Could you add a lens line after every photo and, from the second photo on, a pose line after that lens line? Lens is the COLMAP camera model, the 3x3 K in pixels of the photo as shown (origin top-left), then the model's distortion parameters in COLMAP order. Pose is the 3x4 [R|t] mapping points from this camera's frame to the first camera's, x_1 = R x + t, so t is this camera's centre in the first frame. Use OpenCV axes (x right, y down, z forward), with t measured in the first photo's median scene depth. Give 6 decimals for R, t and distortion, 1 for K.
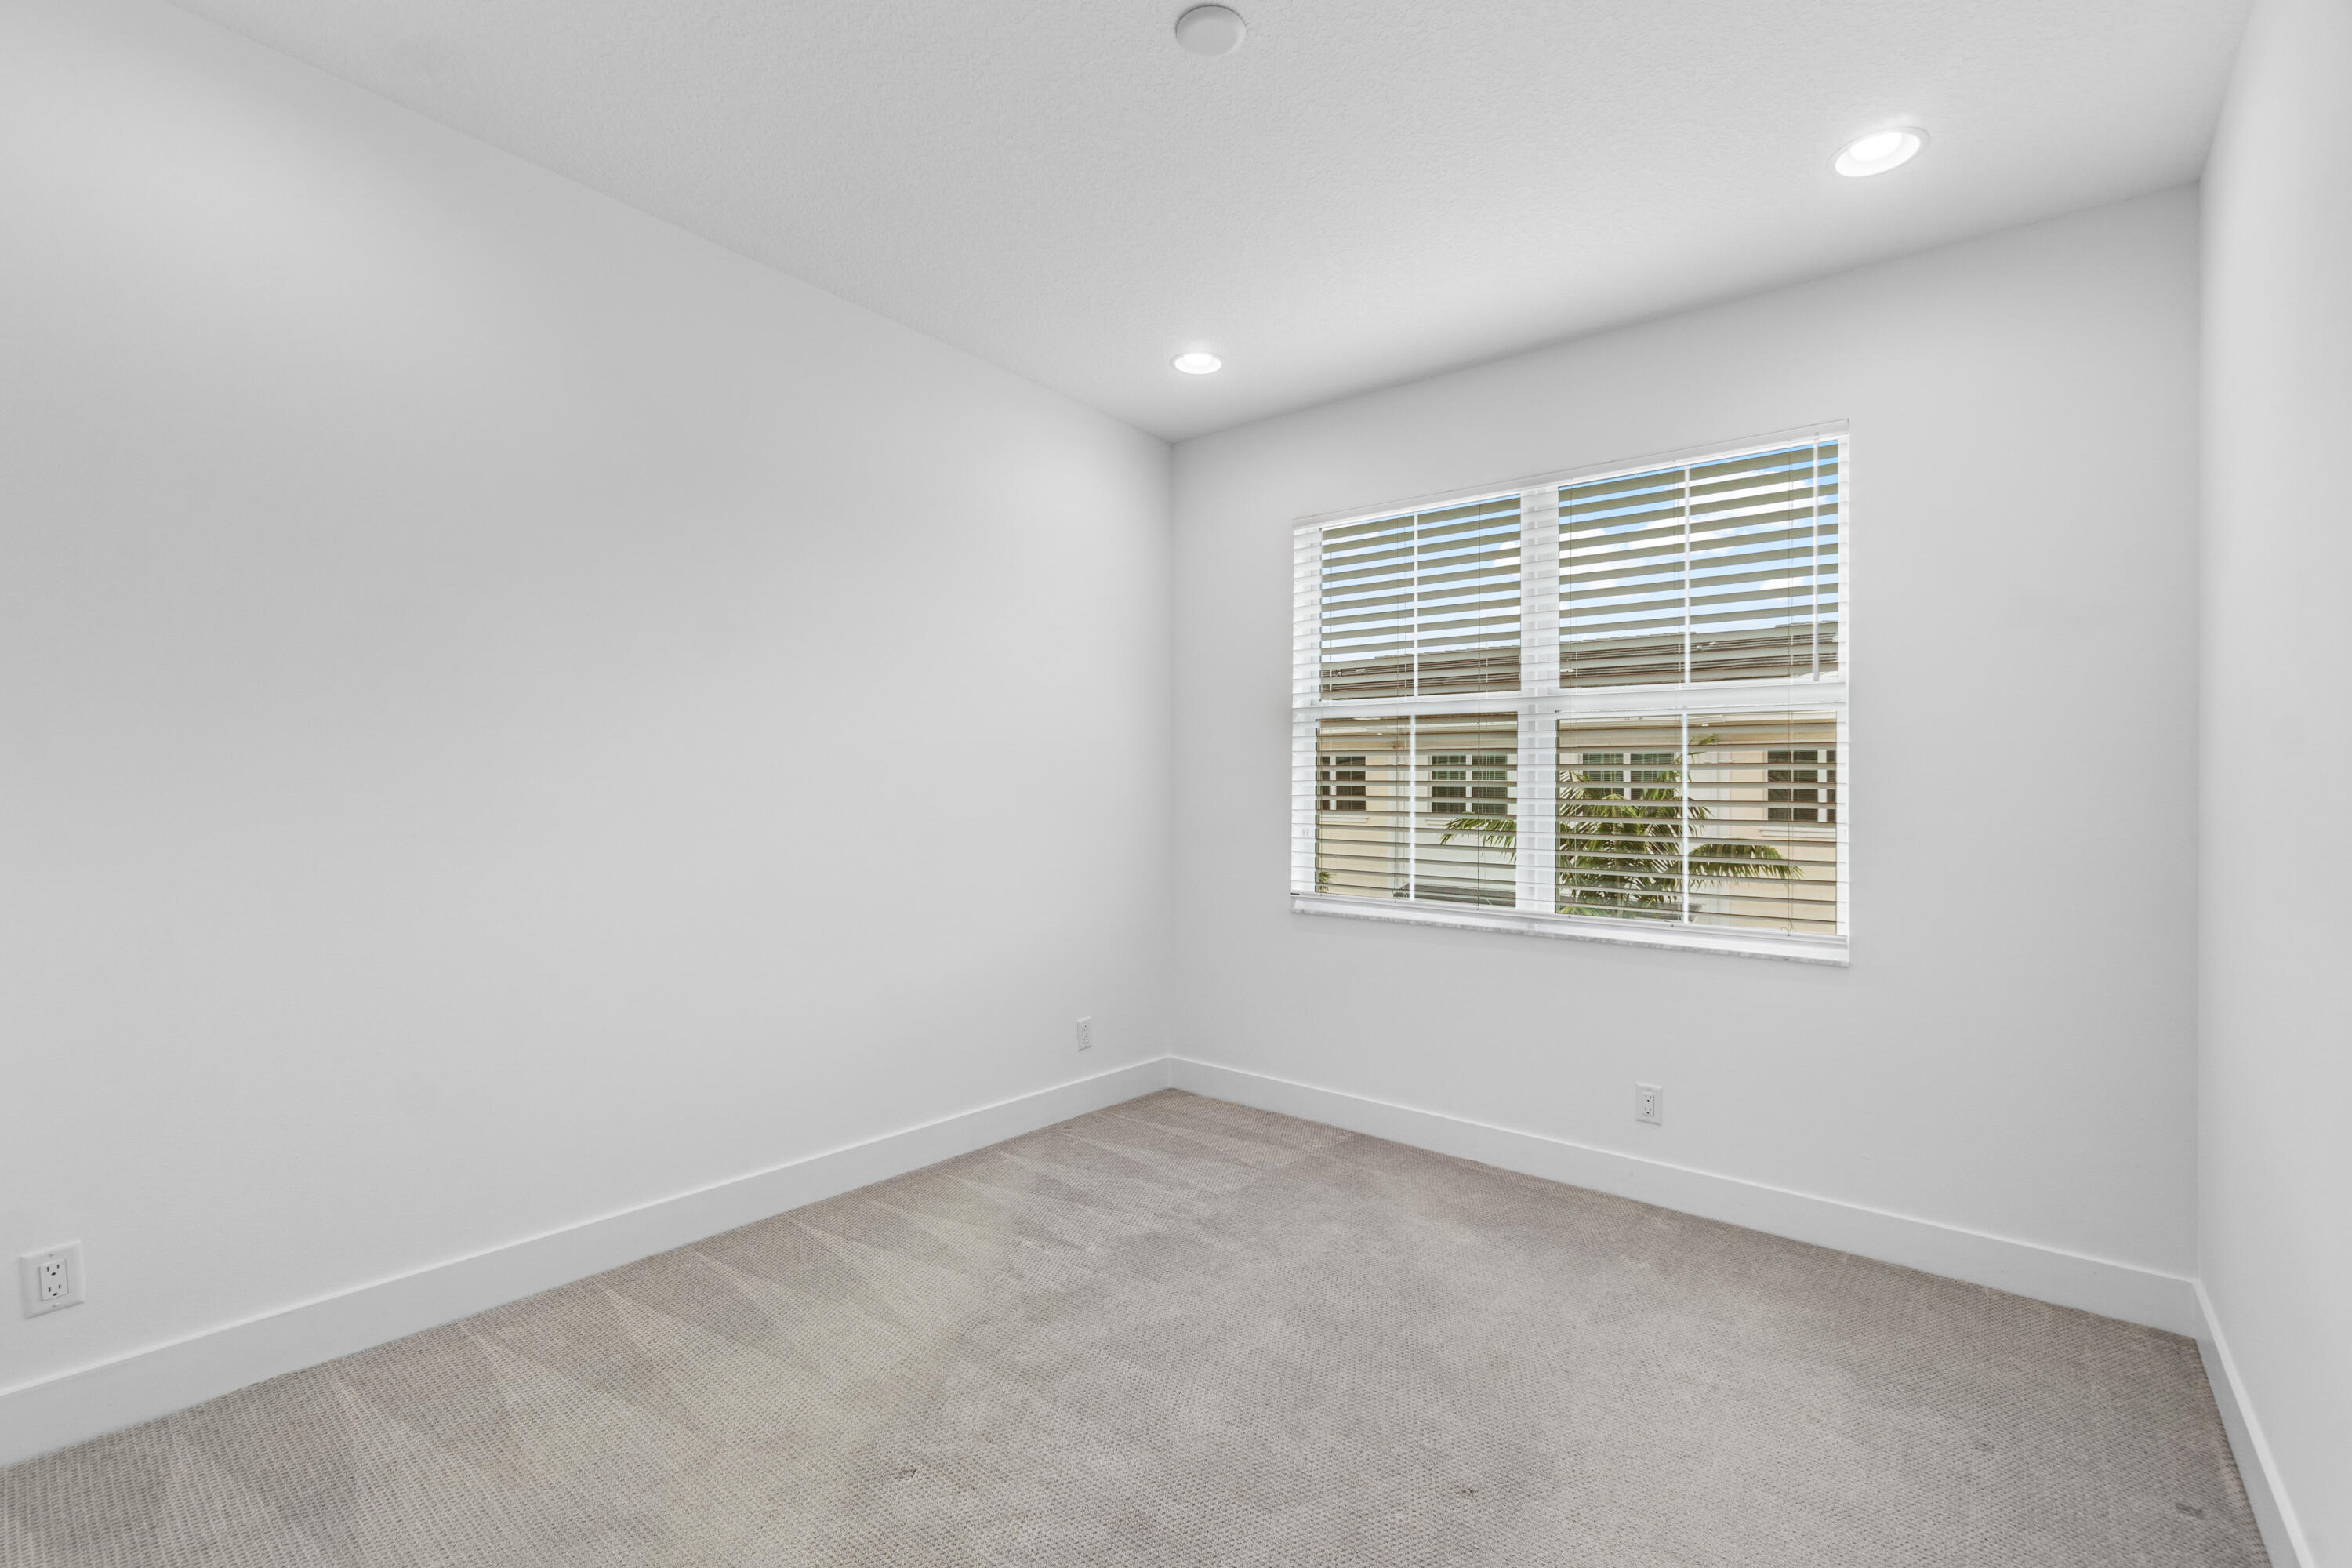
lens RADIAL K [[1016.1, 0, 1165.1], [0, 1016.1, 790.0], [0, 0, 1]] dist [-0.001308, -0.000237]
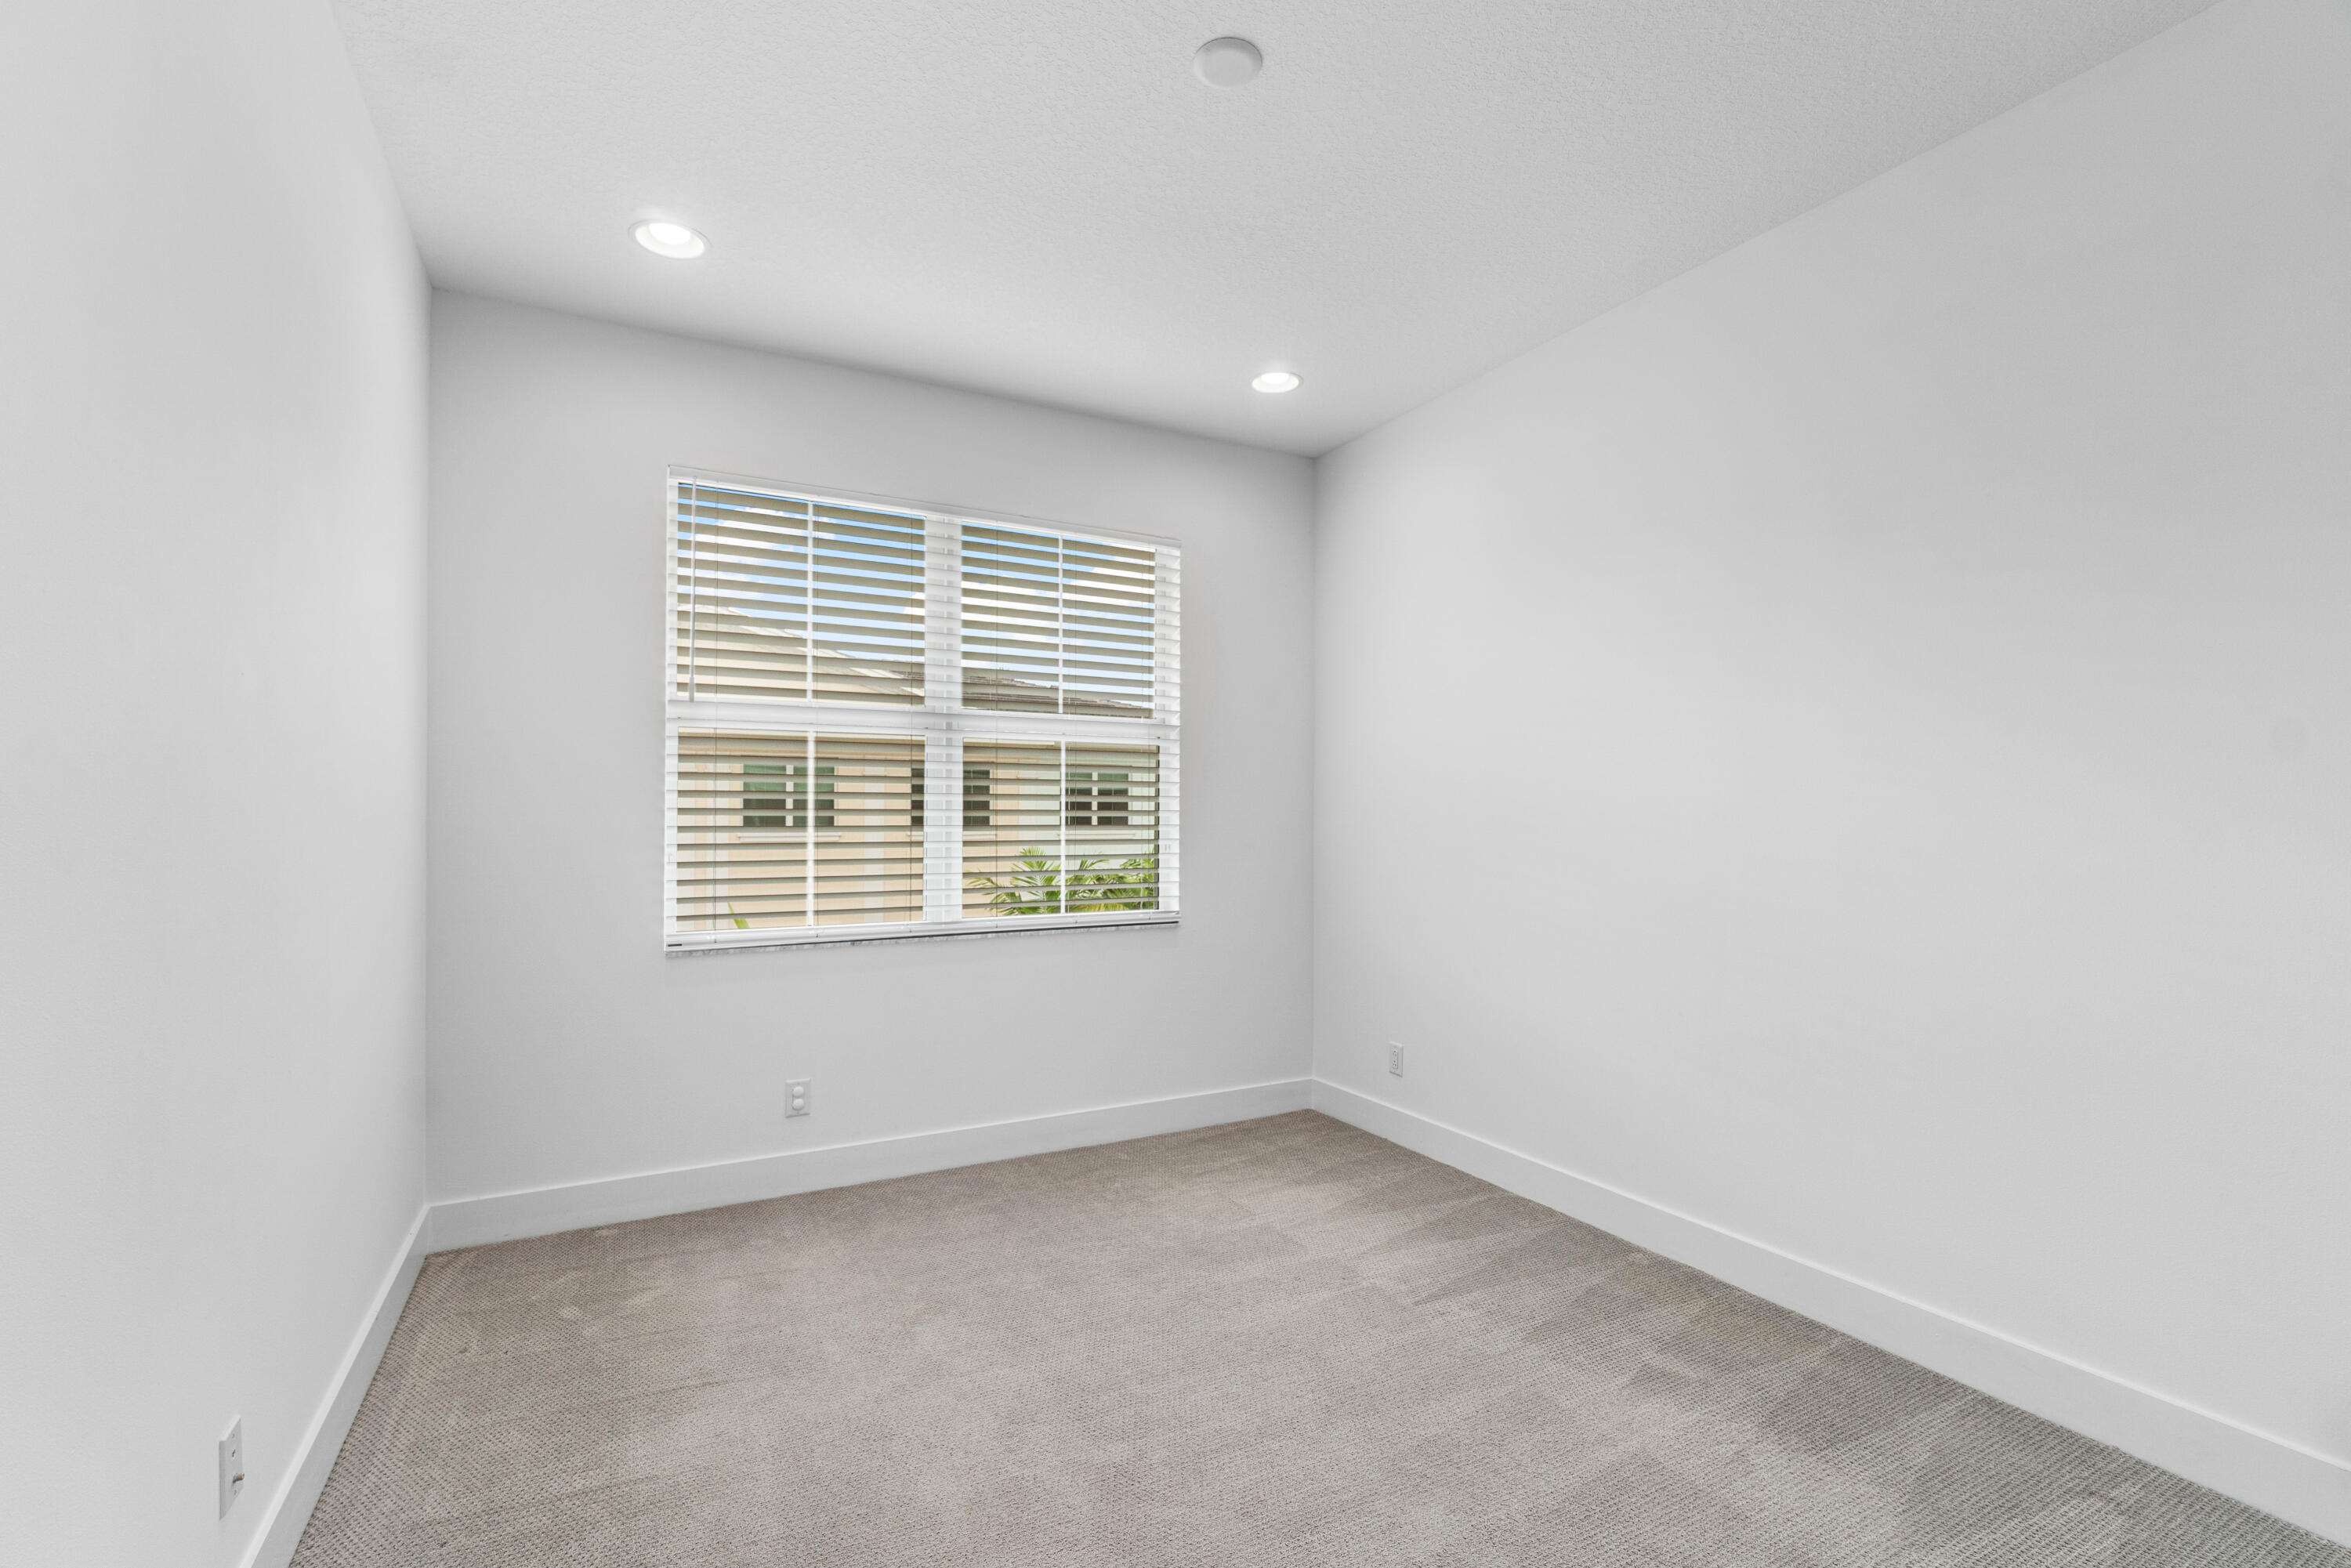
lens RADIAL K [[1015.7, 0, 1117.7], [0, 1015.7, 797.1], [0, 0, 1]] dist [-0.001308, -0.000237]
pose [[0.400234, 0.000254, 0.916413, -0.534189], [-0.001242, 0.999999, 0.000265, -0.006238], [-0.916412, -0.001244, 0.400234, 0.415823]]
